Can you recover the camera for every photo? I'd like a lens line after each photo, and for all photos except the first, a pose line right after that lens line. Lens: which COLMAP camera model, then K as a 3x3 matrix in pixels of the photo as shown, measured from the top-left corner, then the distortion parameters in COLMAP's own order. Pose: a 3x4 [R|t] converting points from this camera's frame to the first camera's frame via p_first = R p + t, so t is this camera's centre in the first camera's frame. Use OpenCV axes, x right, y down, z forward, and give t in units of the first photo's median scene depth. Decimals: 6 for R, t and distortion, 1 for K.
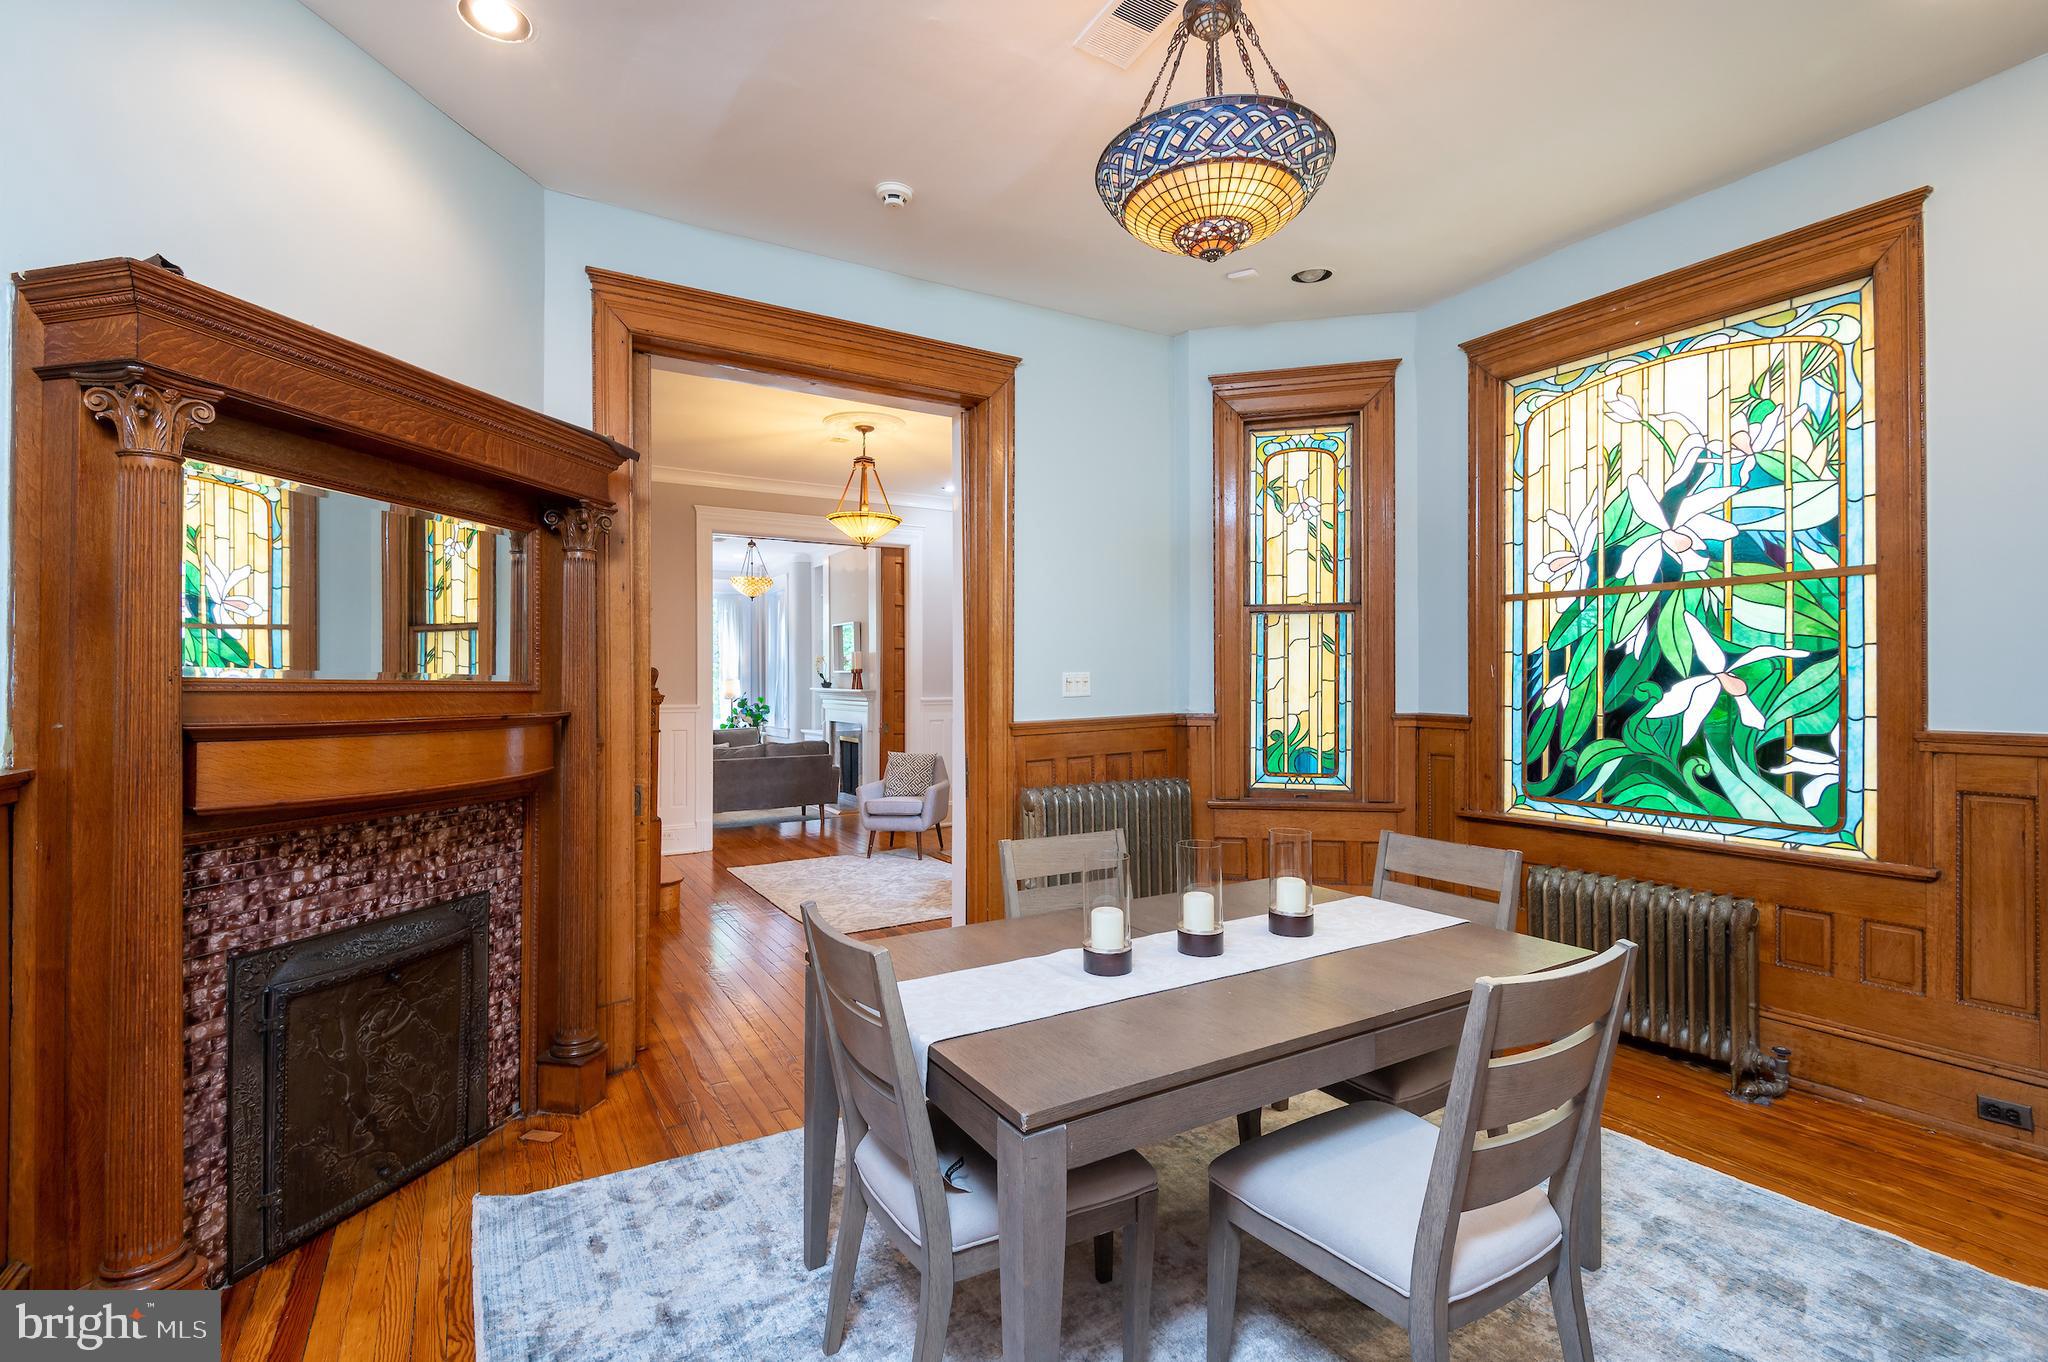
lens RADIAL K [[960.5, 0, 1045.4], [0, 960.5, 677.5], [0, 0, 1]] dist [0.033148, 0.000055]
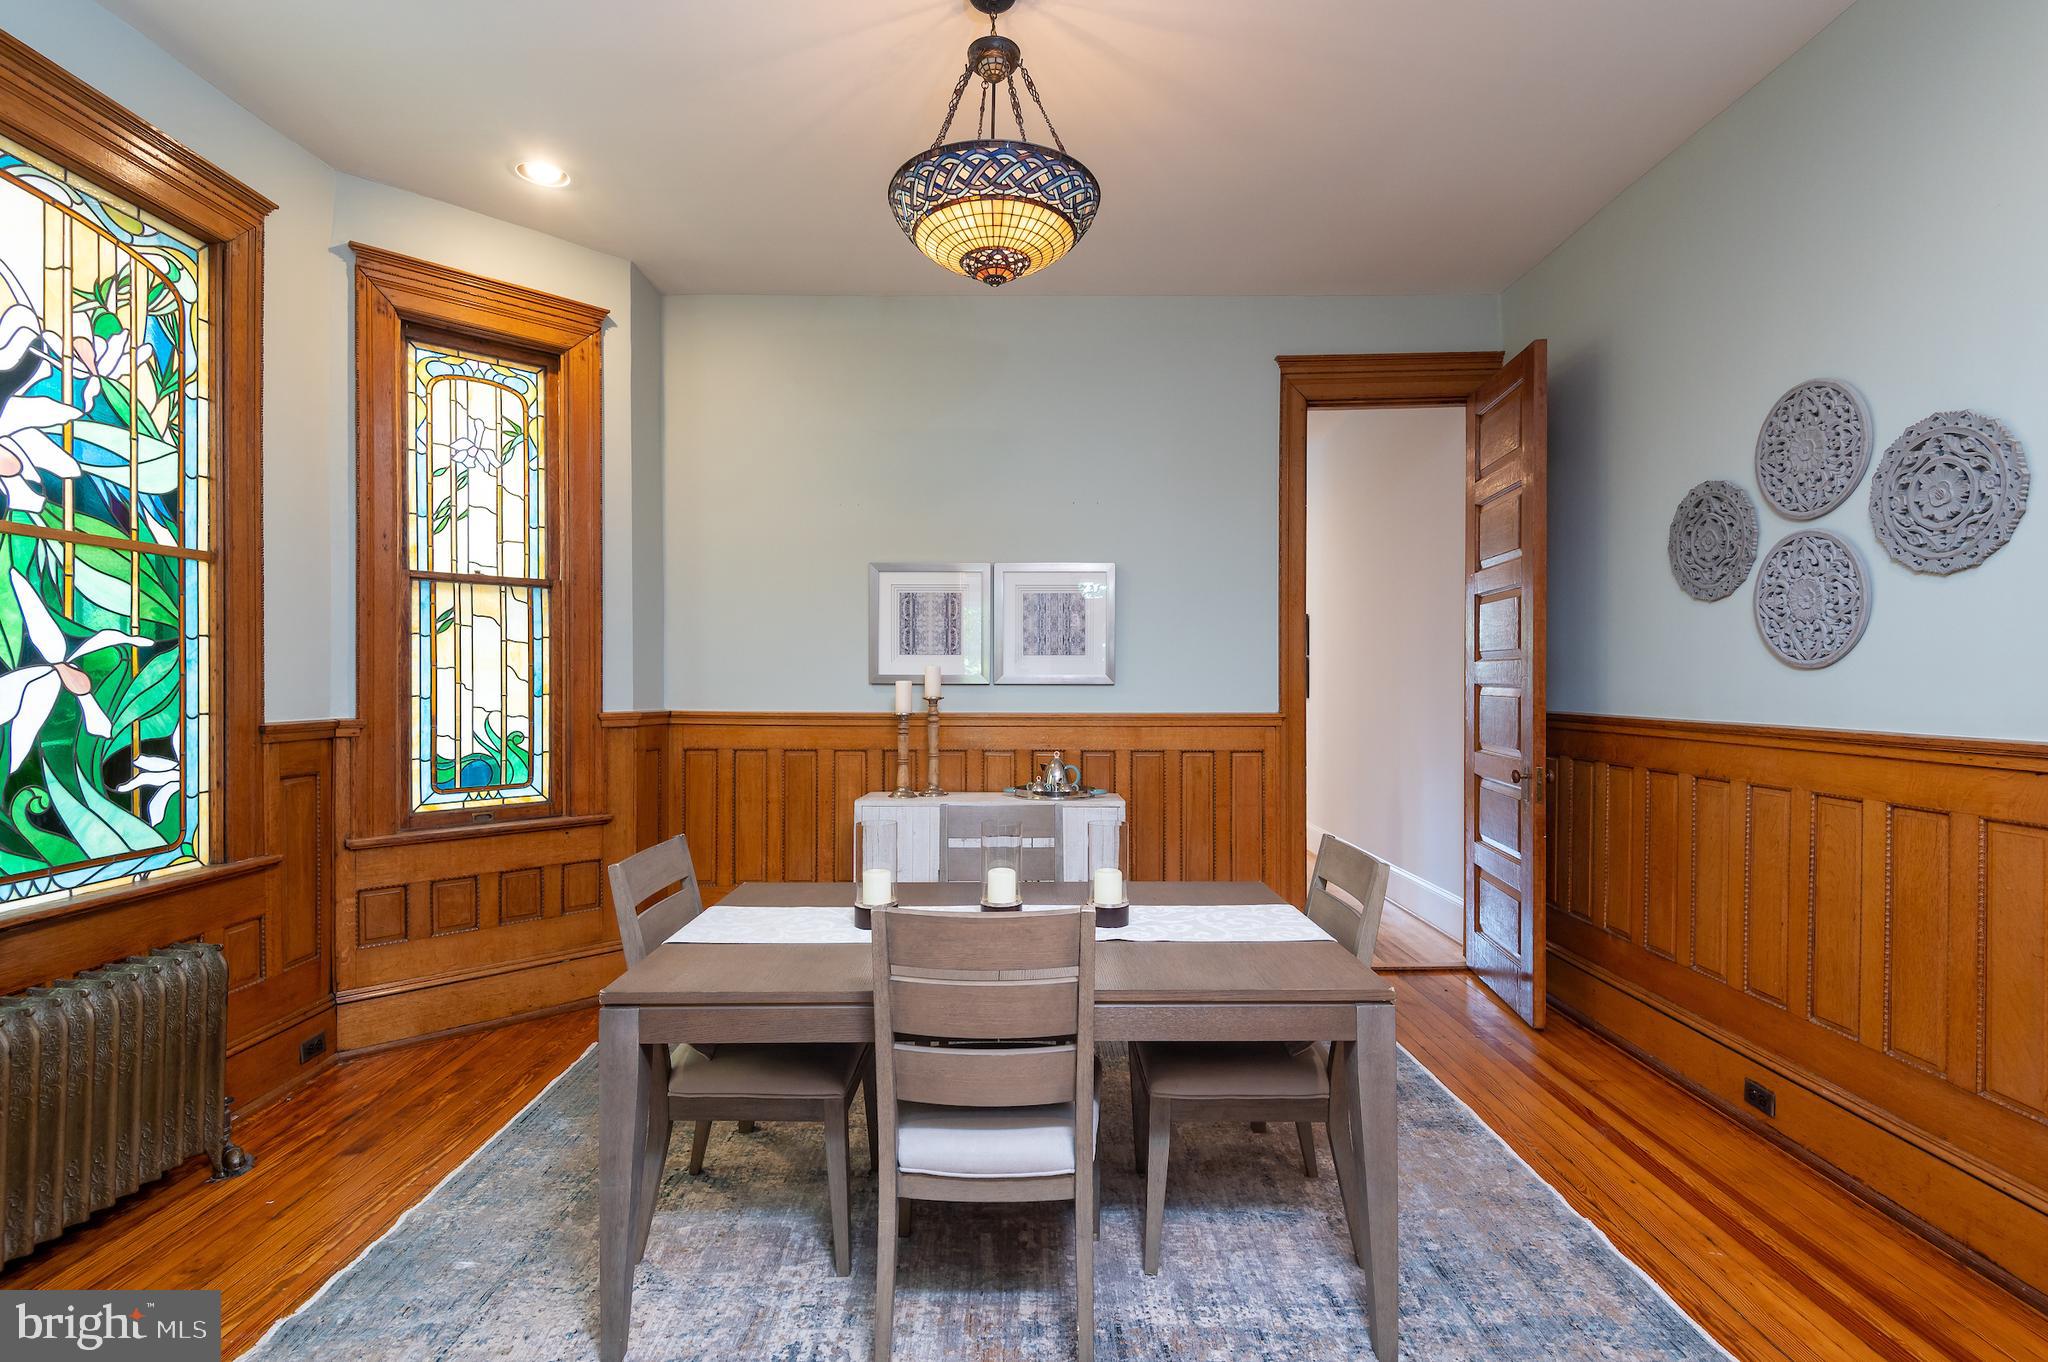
lens RADIAL K [[934.7, 0, 1016.8], [0, 934.7, 679.6], [0, 0, 1]] dist [0.046764, -0.024145]
pose [[-0.842670, 0.004405, 0.538413, -0.292675], [0.002731, 0.999989, -0.003908, 0.012888], [-0.538424, -0.001823, -0.842672, 1.316408]]
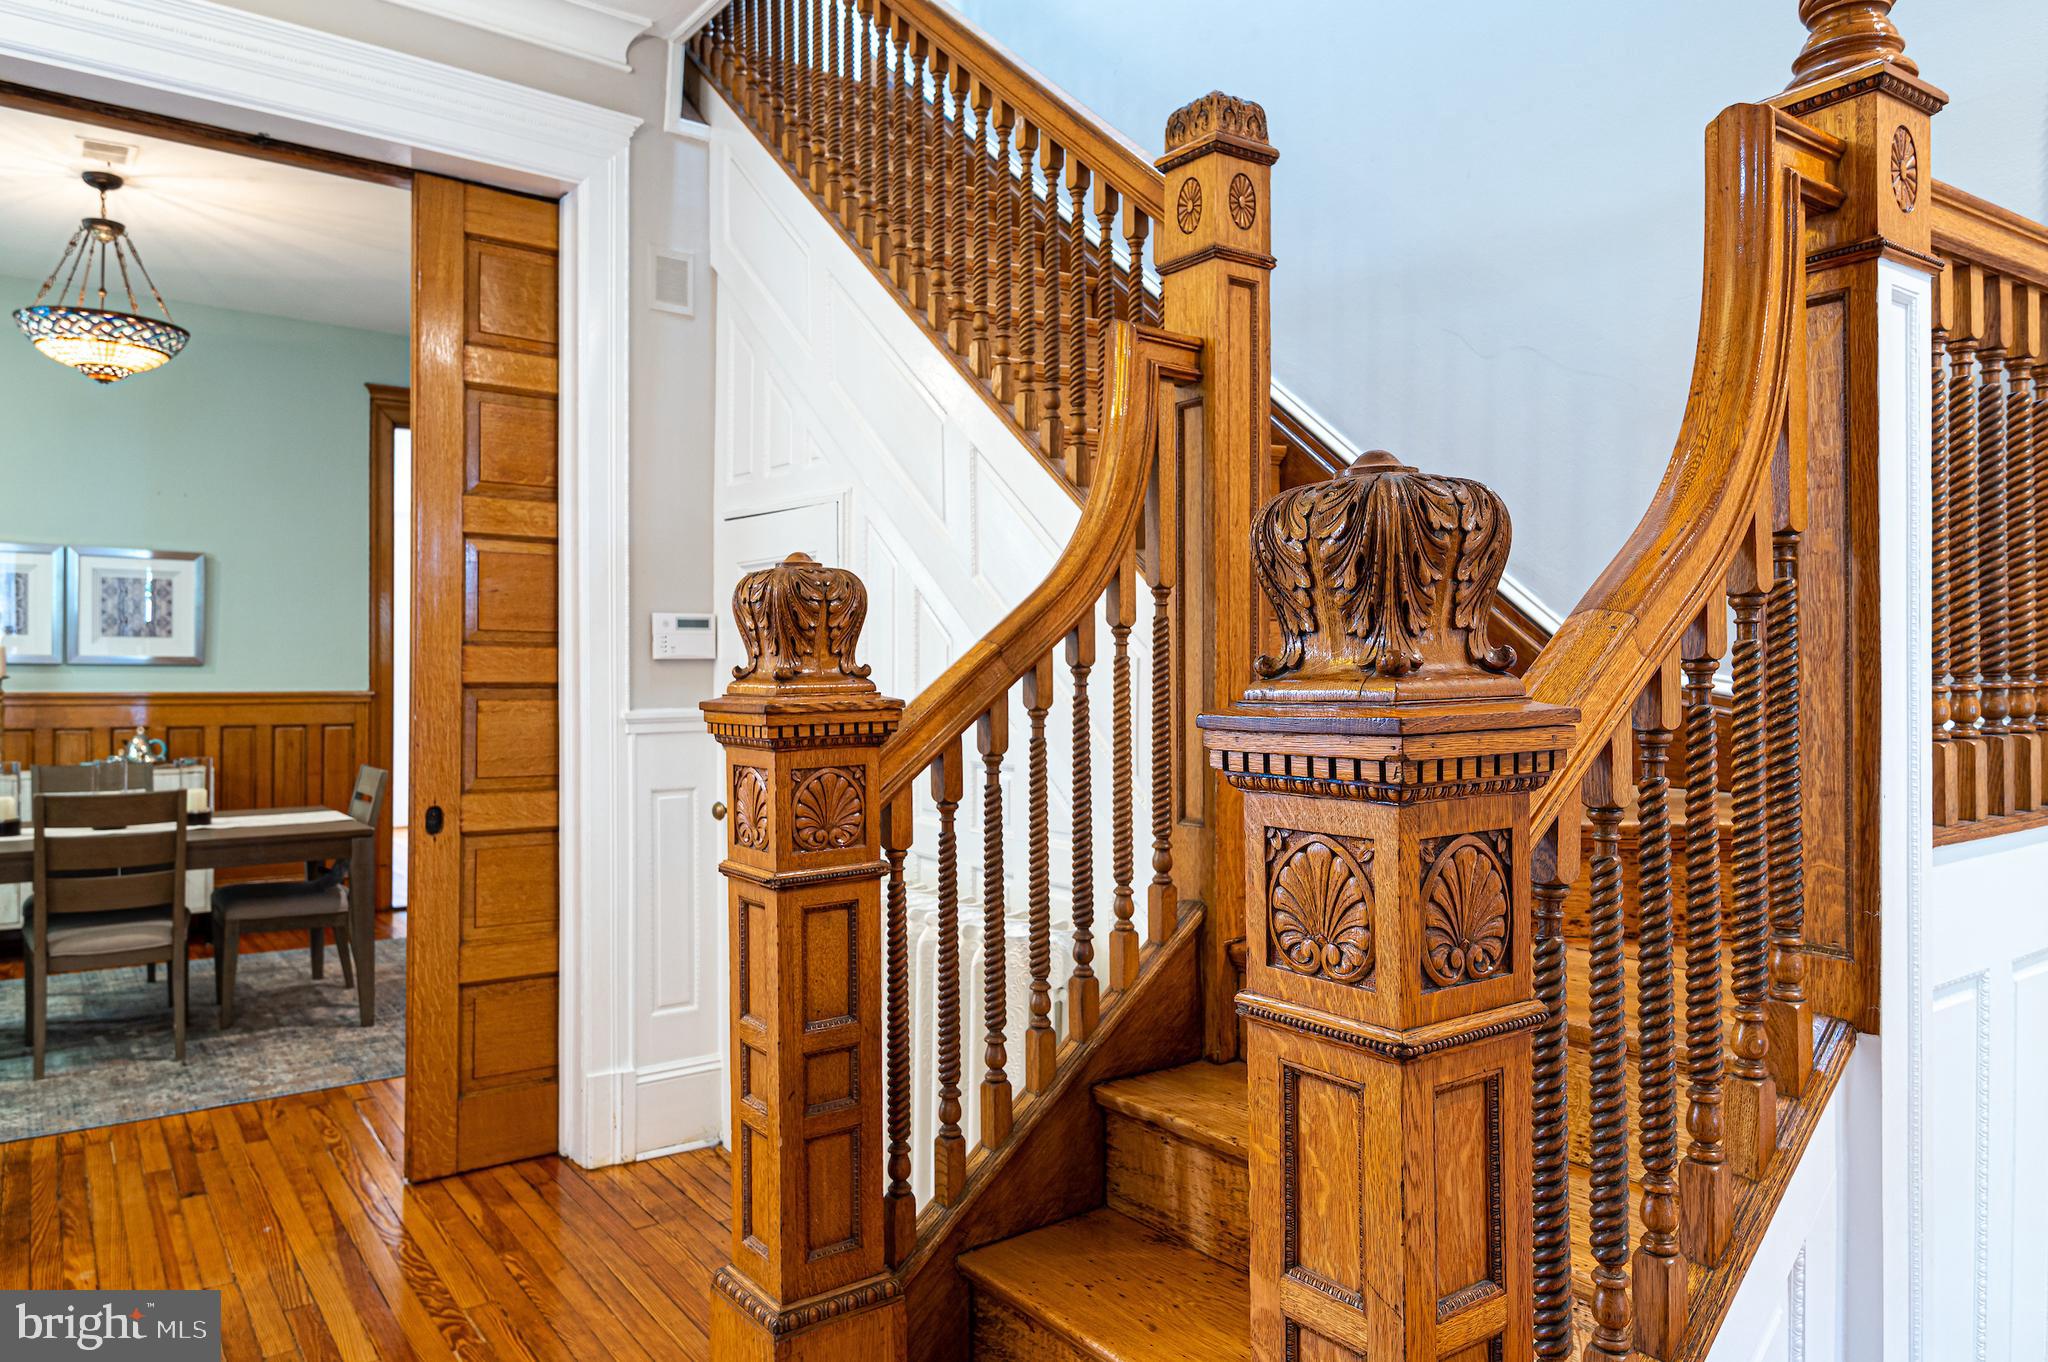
lens RADIAL K [[1354.7, 0, 1024.0], [0, 1354.7, 681.0], [0, 0, 1]] dist [-0.003363, -0.002507]
pose [[-0.997007, -0.001111, -0.077299, -0.787825], [-0.001761, 0.999964, 0.008343, 0.020233], [0.077287, 0.008454, -0.996973, 2.285050]]
